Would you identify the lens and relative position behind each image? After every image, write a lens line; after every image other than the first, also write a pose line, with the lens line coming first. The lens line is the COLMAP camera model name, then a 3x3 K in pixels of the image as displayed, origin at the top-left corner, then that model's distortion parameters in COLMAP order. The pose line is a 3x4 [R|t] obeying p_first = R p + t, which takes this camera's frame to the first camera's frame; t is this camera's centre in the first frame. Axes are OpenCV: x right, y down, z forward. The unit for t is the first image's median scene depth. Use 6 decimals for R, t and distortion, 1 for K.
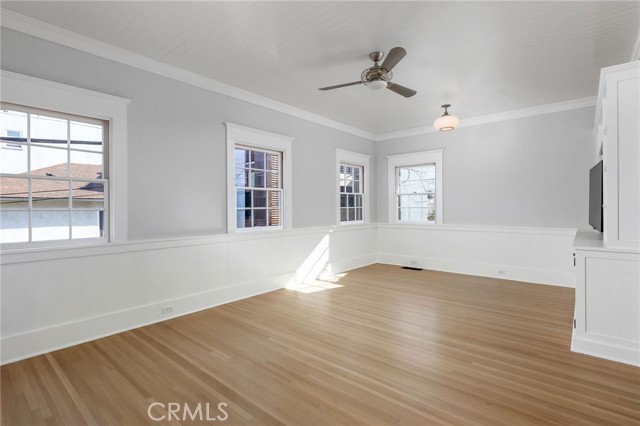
lens RADIAL K [[311.3, 0, 331.1], [0, 311.3, 208.2], [0, 0, 1]] dist [-0.005360, -0.001526]
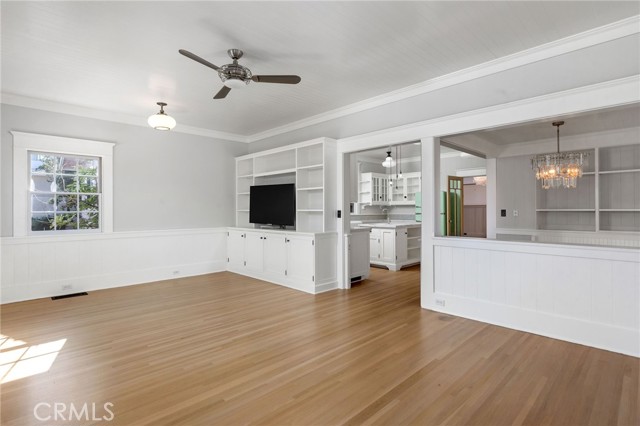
lens RADIAL K [[311.3, 0, 323.1], [0, 311.3, 210.2], [0, 0, 1]] dist [-0.005360, -0.001526]
pose [[0.105124, 0.004940, 0.994447, -0.872657], [0.005130, 0.999972, -0.005509, 0.000625], [-0.994446, 0.005681, 0.105096, 0.712895]]
